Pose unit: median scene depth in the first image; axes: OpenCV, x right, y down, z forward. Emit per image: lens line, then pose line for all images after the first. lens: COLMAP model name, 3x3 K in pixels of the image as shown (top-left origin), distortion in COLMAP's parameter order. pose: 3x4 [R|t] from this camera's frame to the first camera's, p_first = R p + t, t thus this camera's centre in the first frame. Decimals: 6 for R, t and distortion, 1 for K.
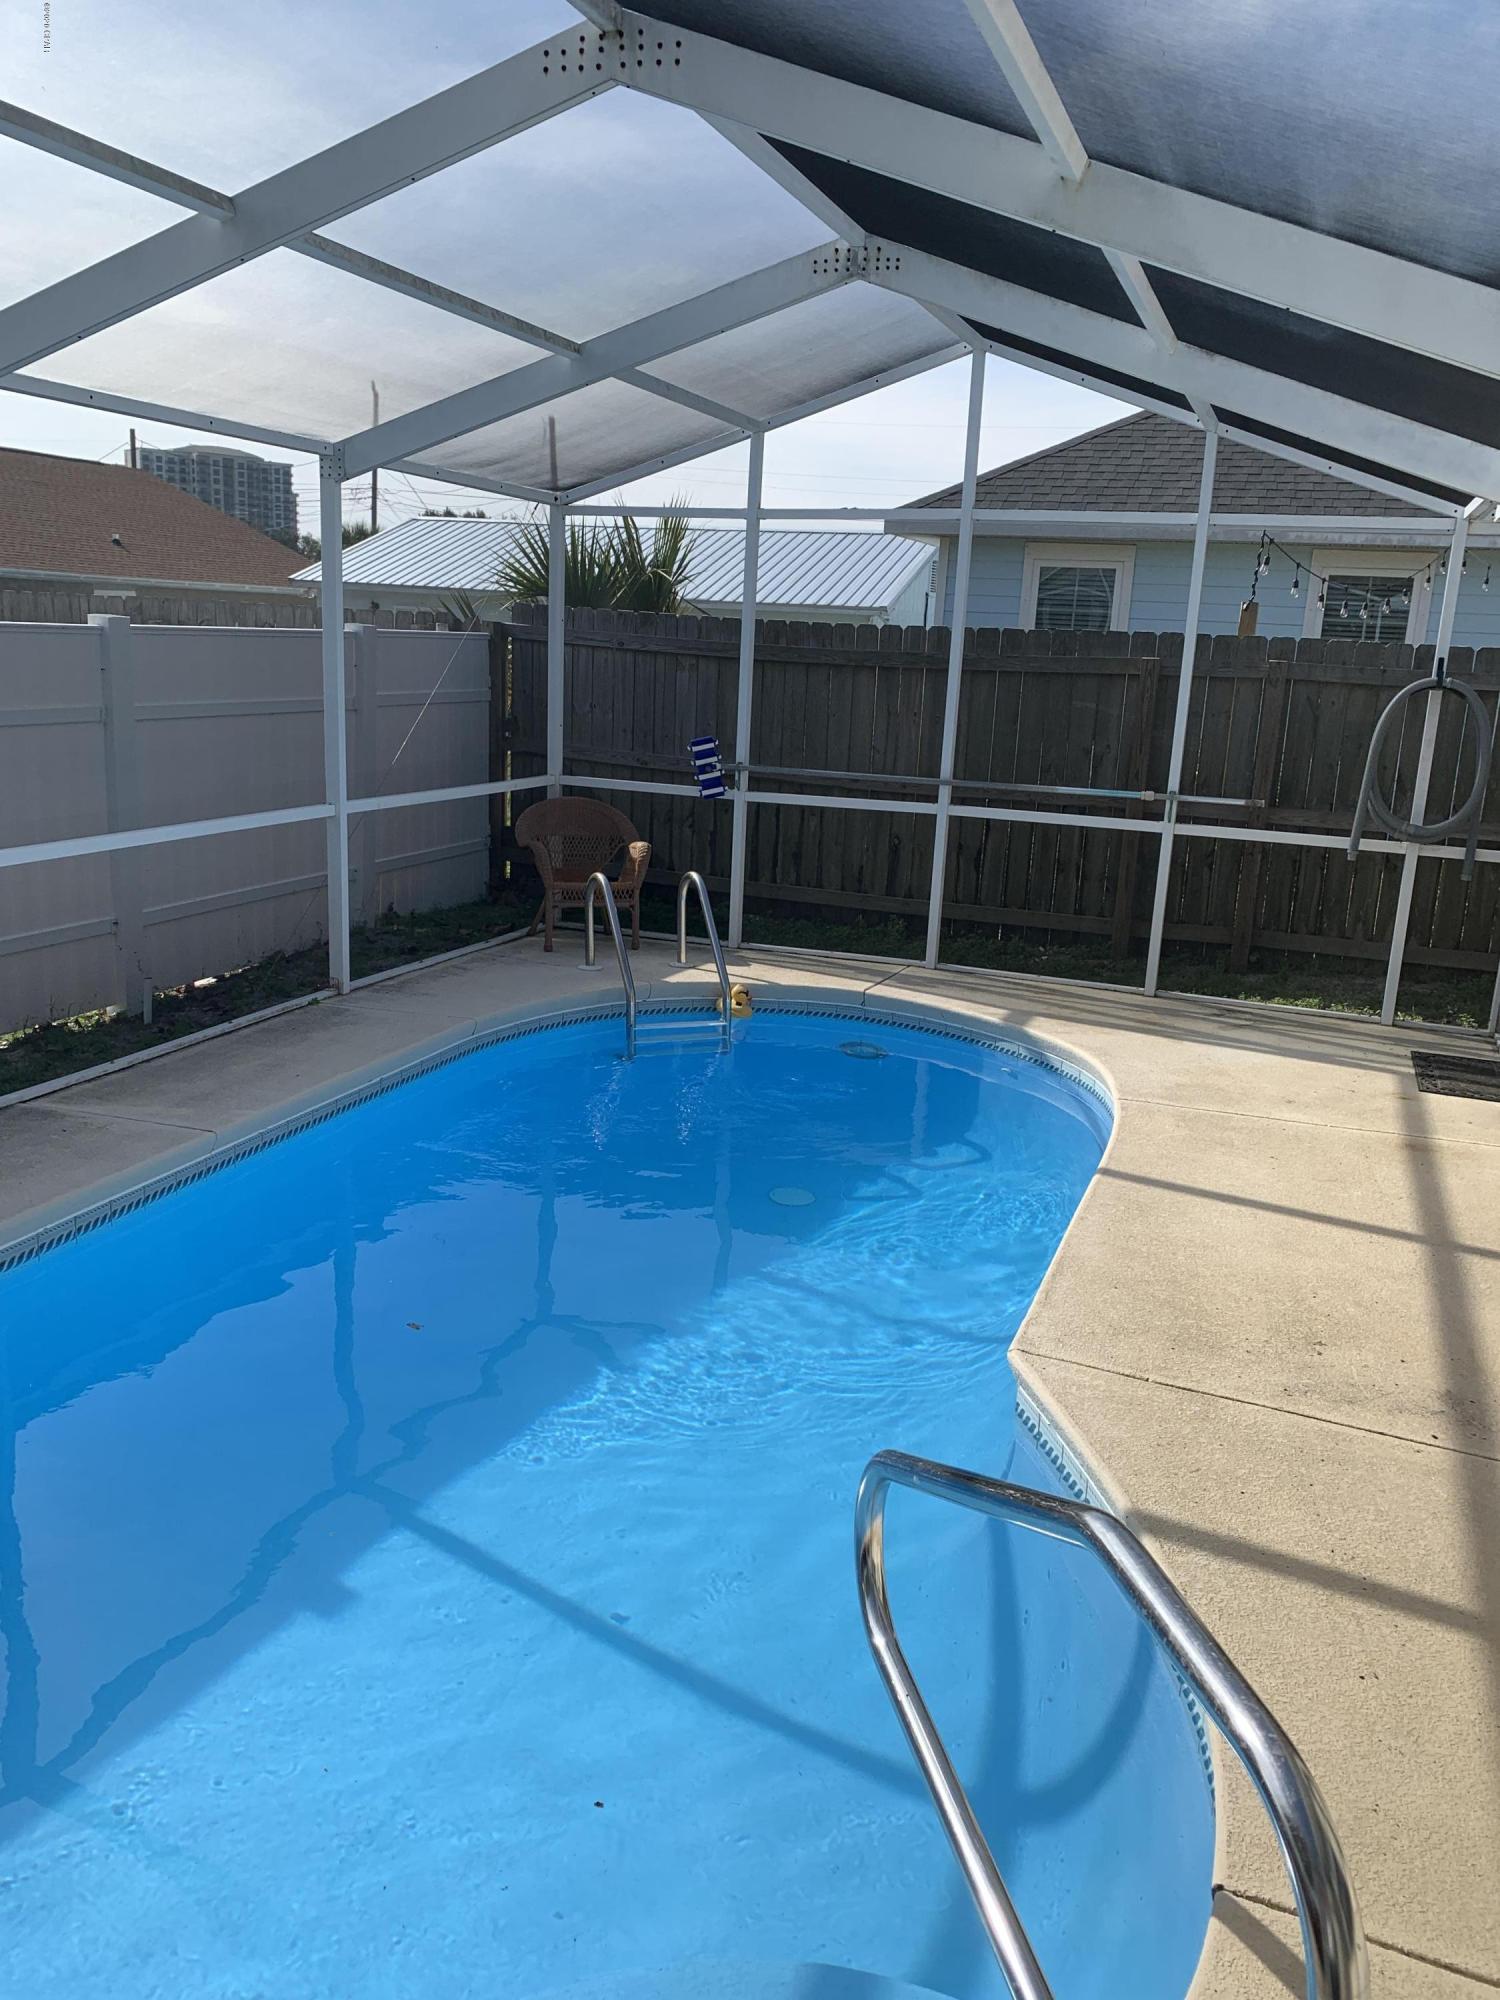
lens RADIAL K [[1545.6, 0, 742.4], [0, 1545.6, 1002.5], [0, 0, 1]] dist [0.050764, -0.031440]
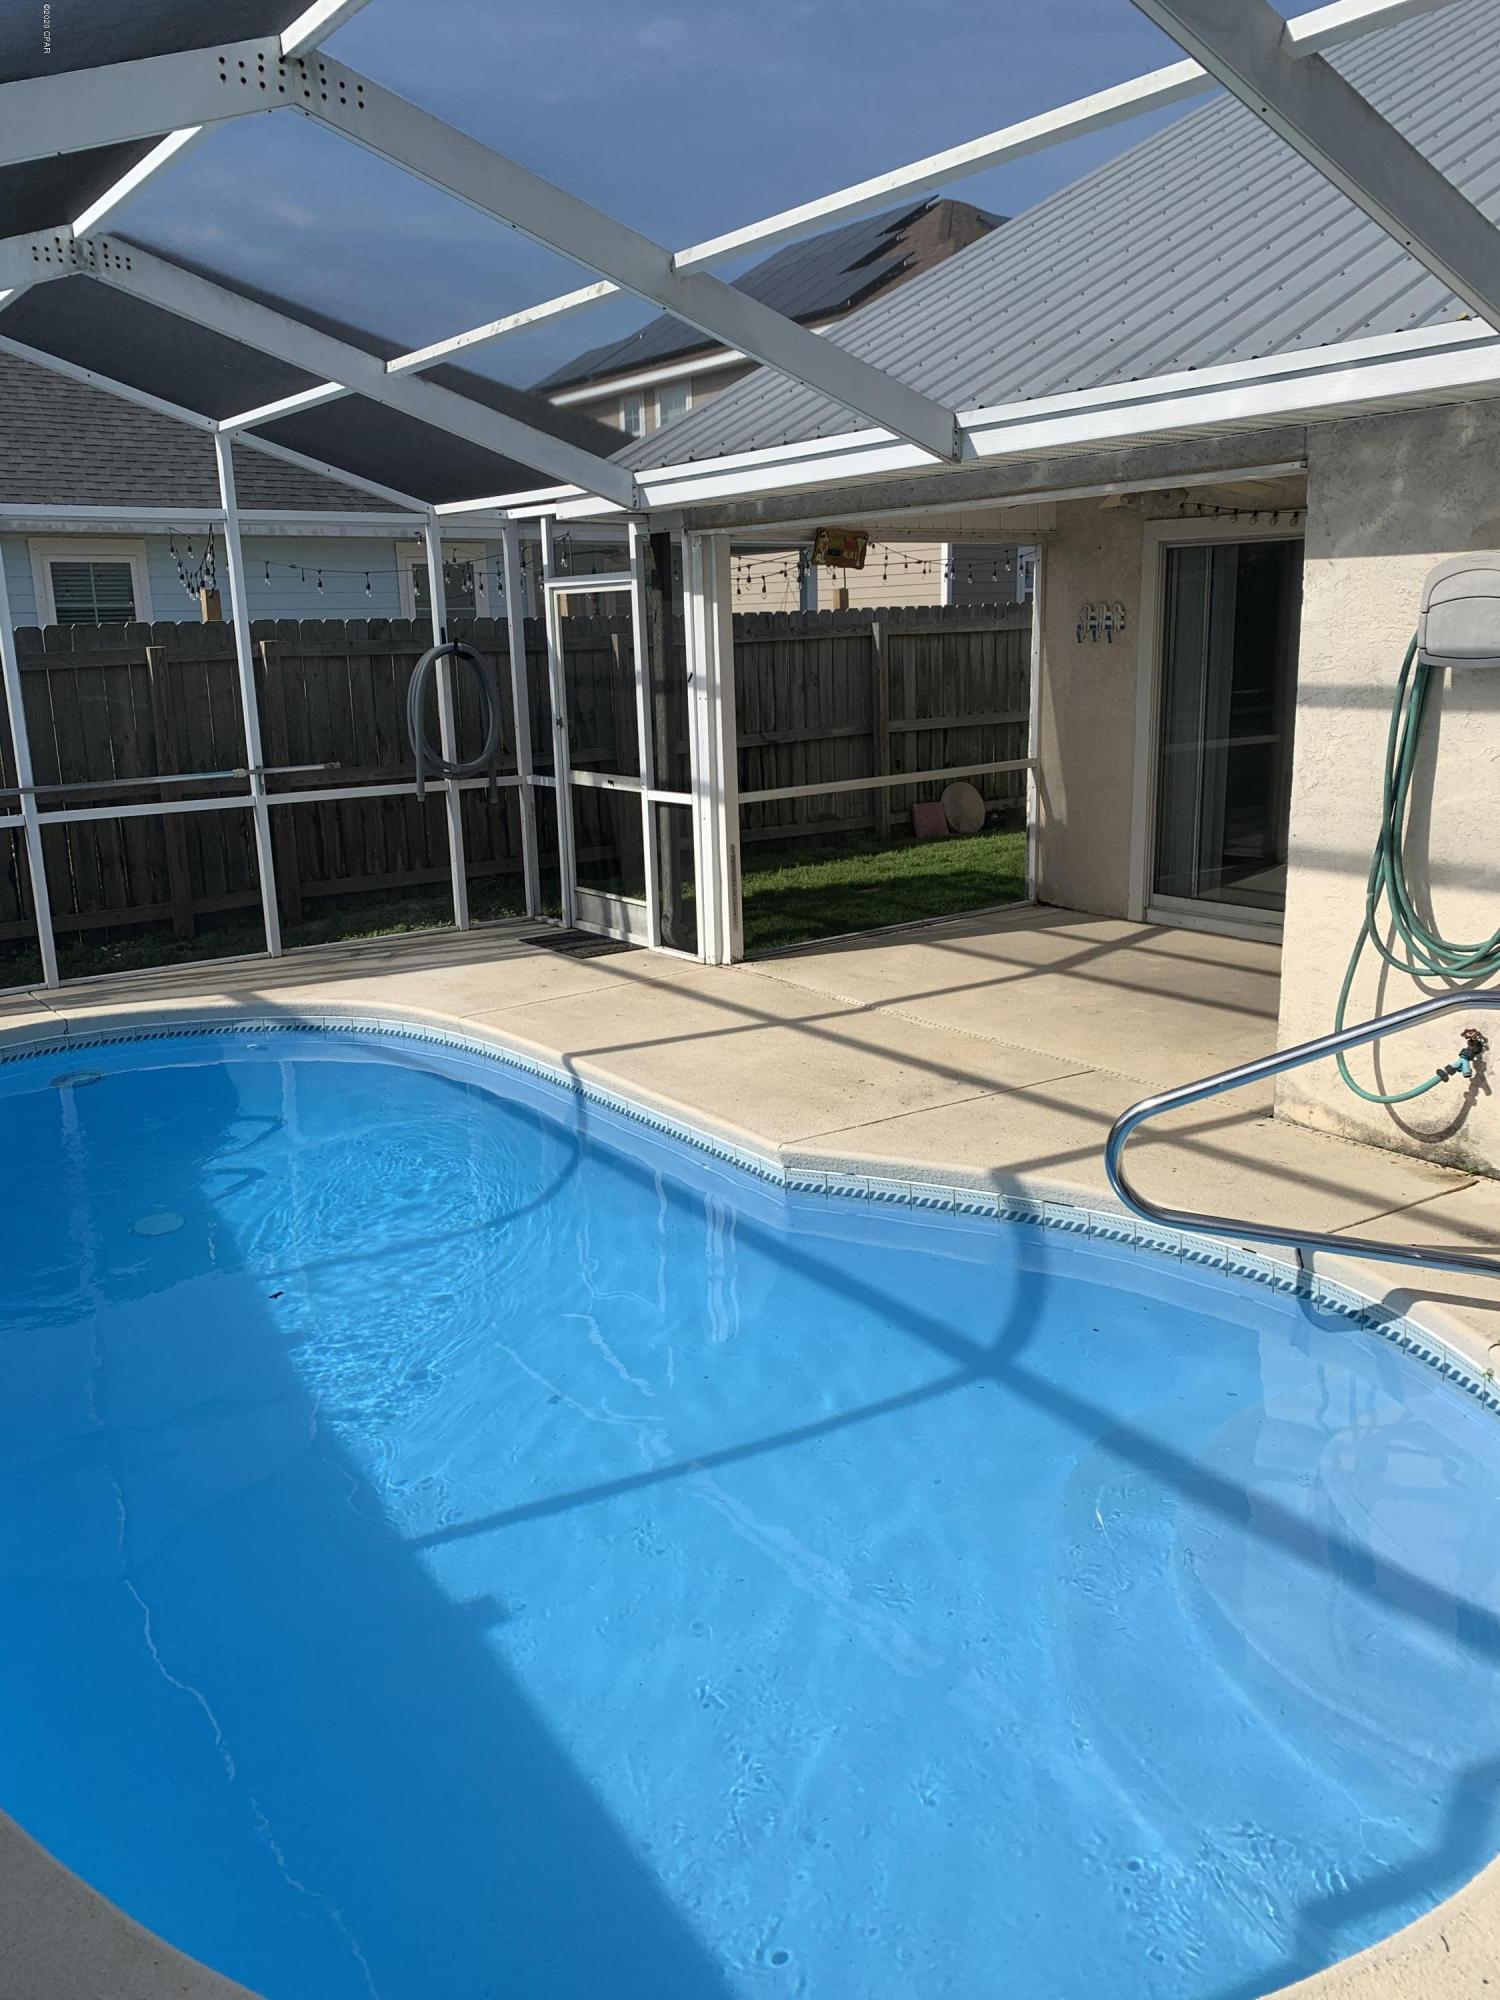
lens RADIAL K [[1545.6, 0, 739.7], [0, 1545.6, 1005.2], [0, 0, 1]] dist [0.050764, -0.031440]
pose [[0.543546, -0.259543, 0.798245, -0.477483], [0.248090, 0.958182, 0.142614, -0.050679], [-0.801879, 0.120519, 0.585206, 0.123104]]
